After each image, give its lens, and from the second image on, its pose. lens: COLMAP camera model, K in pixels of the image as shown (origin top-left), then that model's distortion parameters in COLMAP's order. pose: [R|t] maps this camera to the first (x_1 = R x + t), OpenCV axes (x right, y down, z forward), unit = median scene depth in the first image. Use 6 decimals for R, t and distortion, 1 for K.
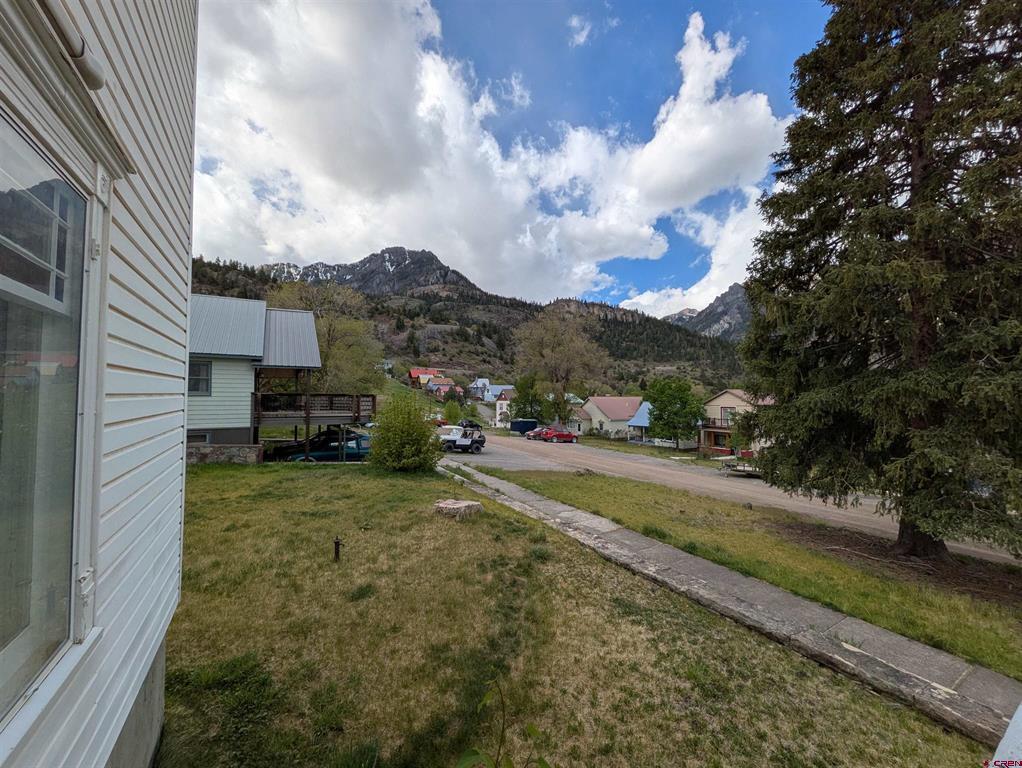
lens RADIAL K [[400.9, 0, 513.4], [0, 400.9, 381.2], [0, 0, 1]] dist [-0.003572, -0.000102]
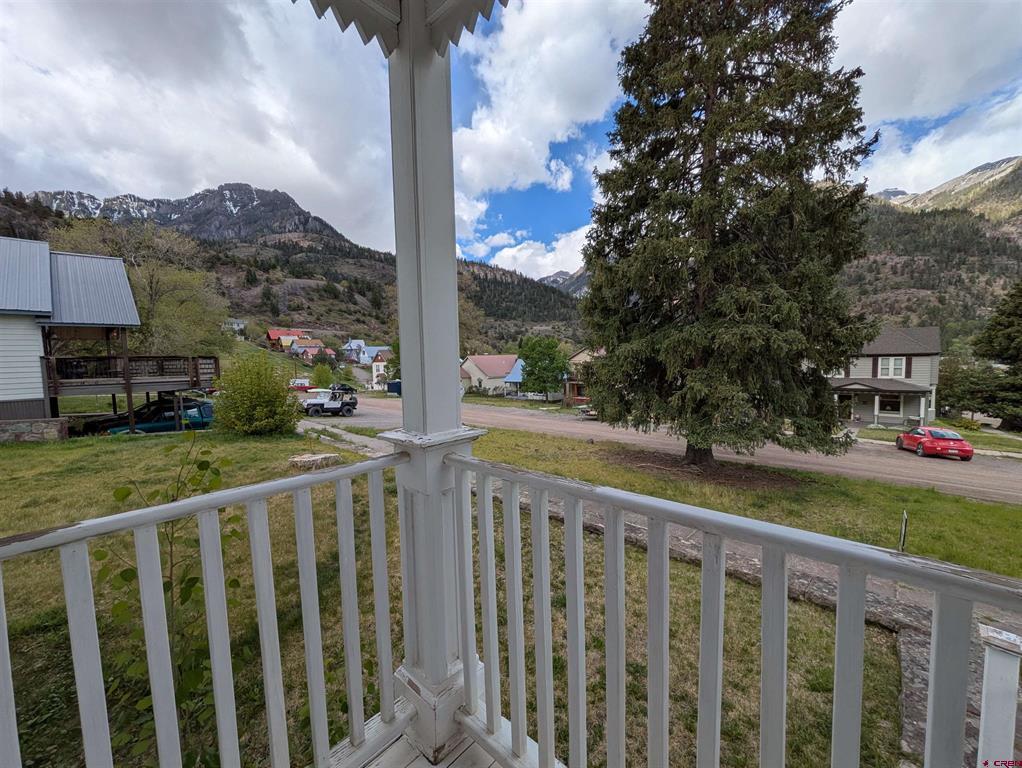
lens RADIAL K [[400.9, 0, 514.3], [0, 400.9, 381.5], [0, 0, 1]] dist [-0.003572, -0.000102]
pose [[0.957275, -0.042950, 0.285970, 0.037179], [0.014237, 0.994709, 0.101740, 0.009805], [-0.288827, -0.093322, 0.952822, -0.059795]]
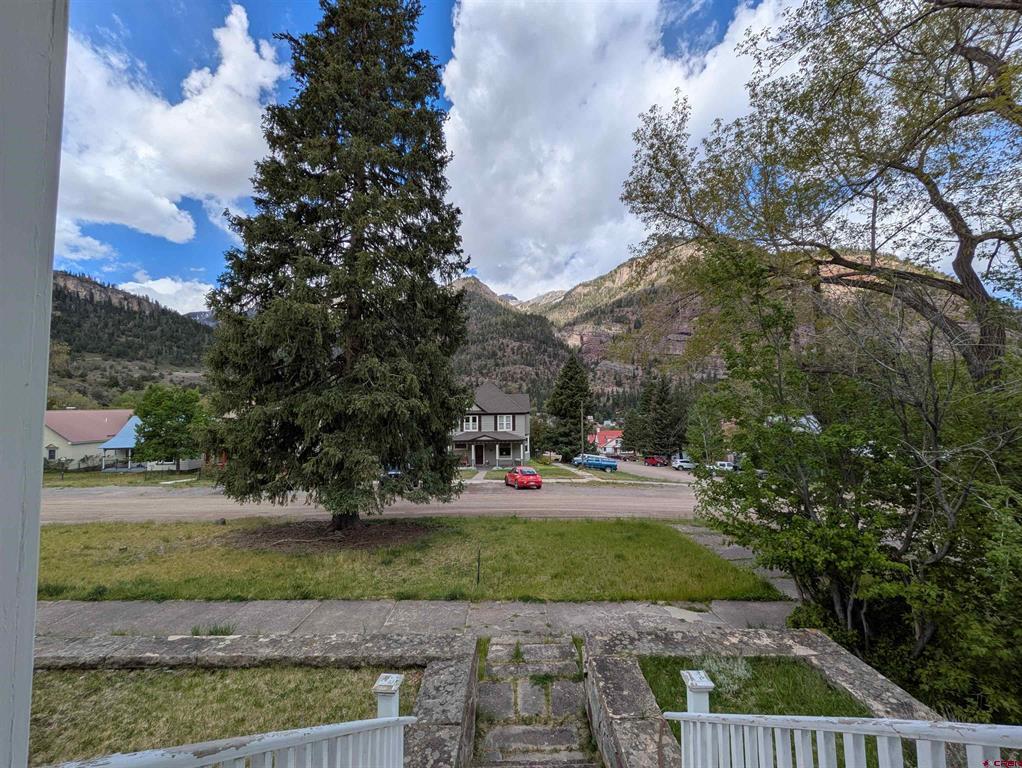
lens RADIAL K [[400.9, 0, 512.0], [0, 400.9, 381.9], [0, 0, 1]] dist [-0.003572, -0.000102]
pose [[0.502465, 0.044081, 0.863473, 0.093624], [-0.021989, 0.999028, -0.038205, -0.007480], [-0.864318, 0.000210, 0.502946, -0.108863]]
